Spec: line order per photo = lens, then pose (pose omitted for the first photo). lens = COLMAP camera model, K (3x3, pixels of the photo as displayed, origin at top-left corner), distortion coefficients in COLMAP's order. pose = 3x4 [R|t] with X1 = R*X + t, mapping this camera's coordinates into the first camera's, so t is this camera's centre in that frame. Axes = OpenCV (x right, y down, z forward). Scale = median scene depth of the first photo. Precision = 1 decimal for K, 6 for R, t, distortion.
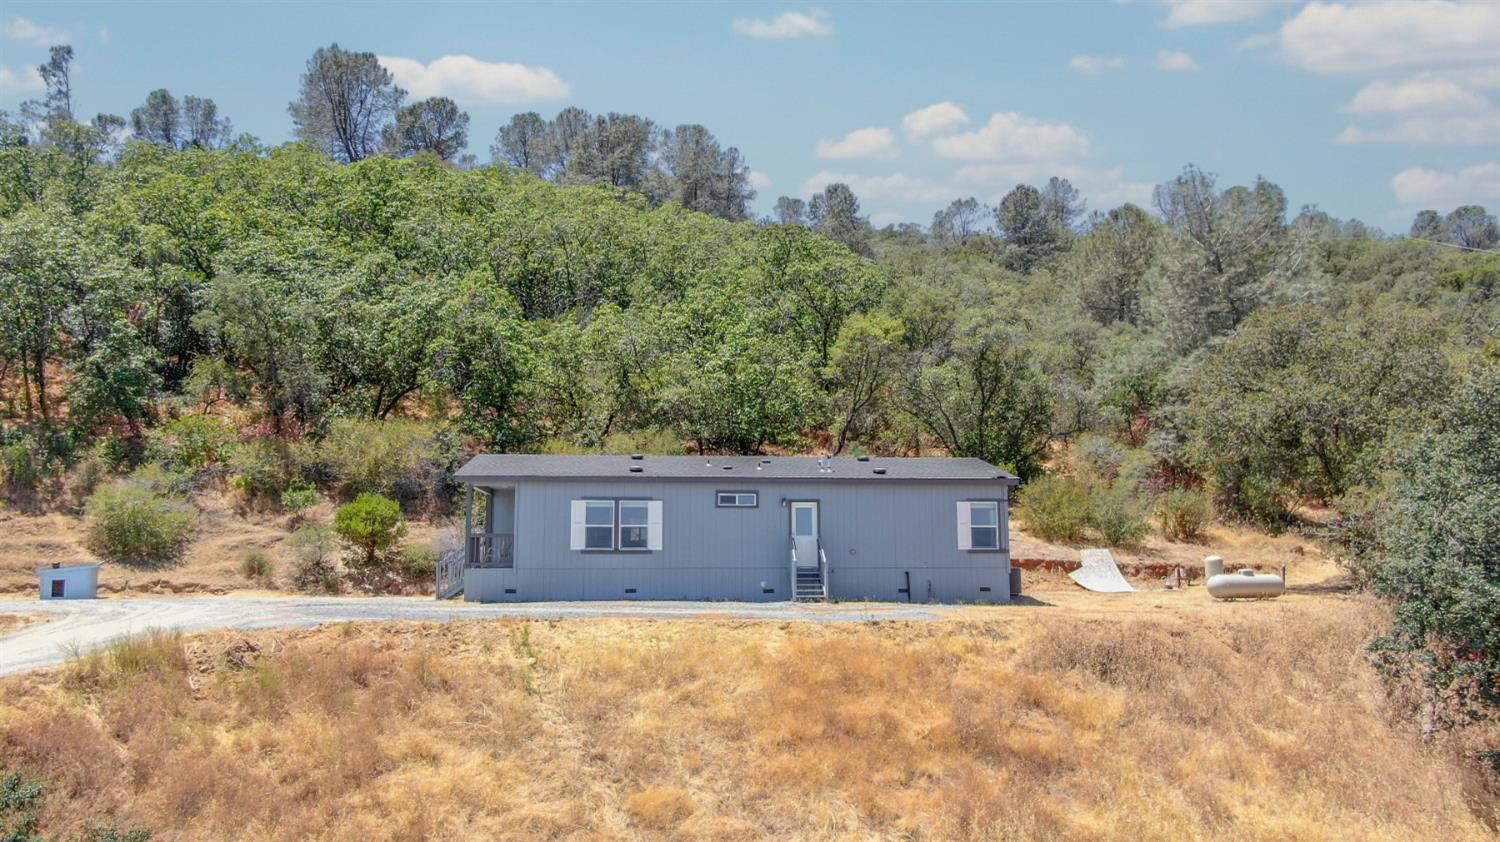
lens RADIAL K [[1075.8, 0, 750.0], [0, 1075.8, 421.0], [0, 0, 1]] dist [-0.022641, 0.007275]
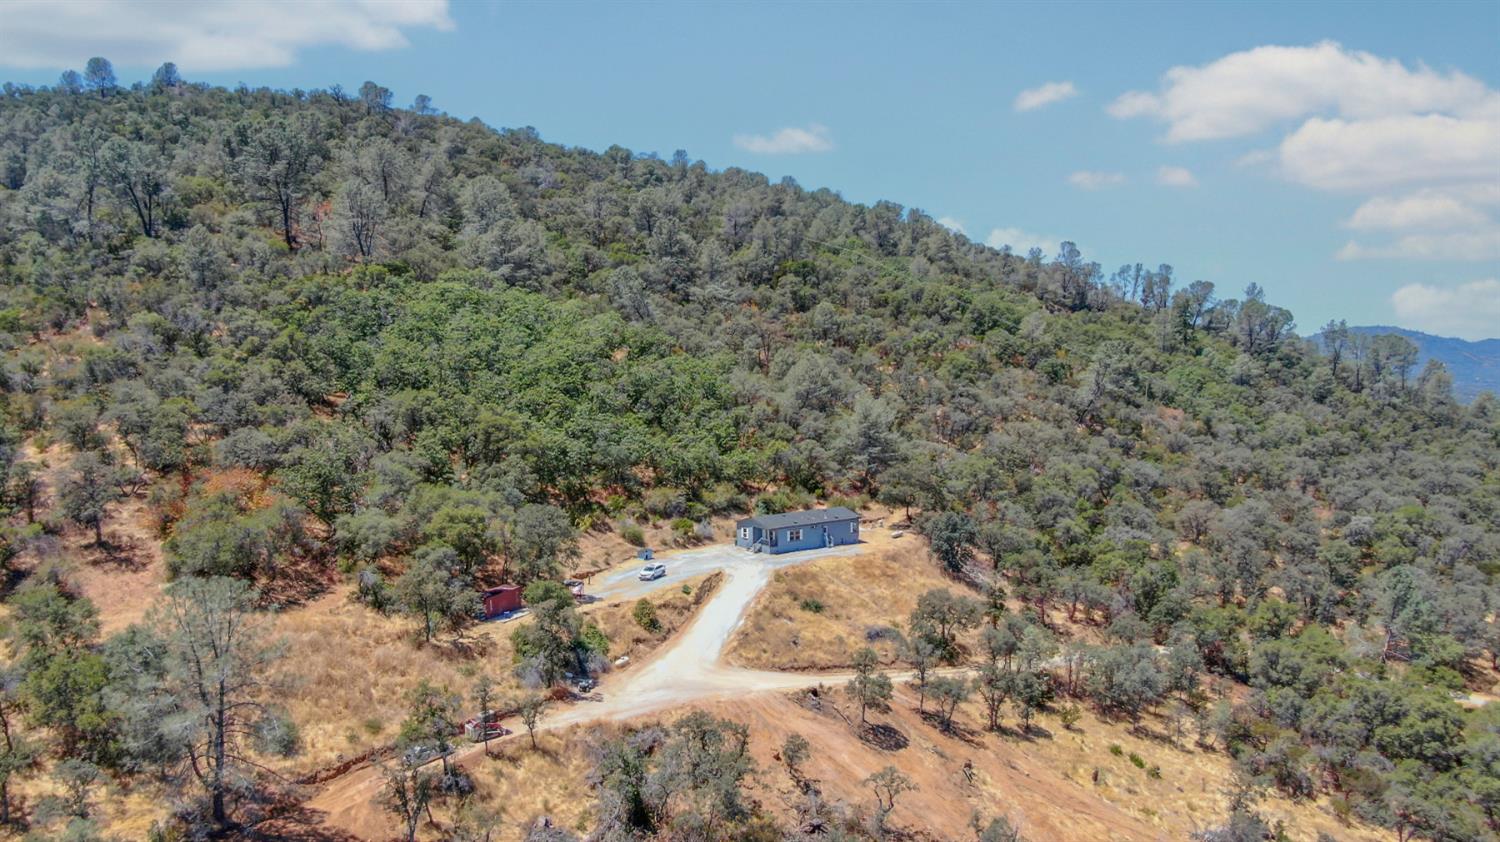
lens RADIAL K [[1075.8, 0, 750.0], [0, 1075.8, 421.0], [0, 0, 1]] dist [-0.022641, 0.007275]
pose [[0.863038, -0.037162, 0.503771, -2.120308], [-0.067859, 0.979721, 0.188524, -1.016434], [-0.500561, -0.196889, 0.843015, -2.226905]]
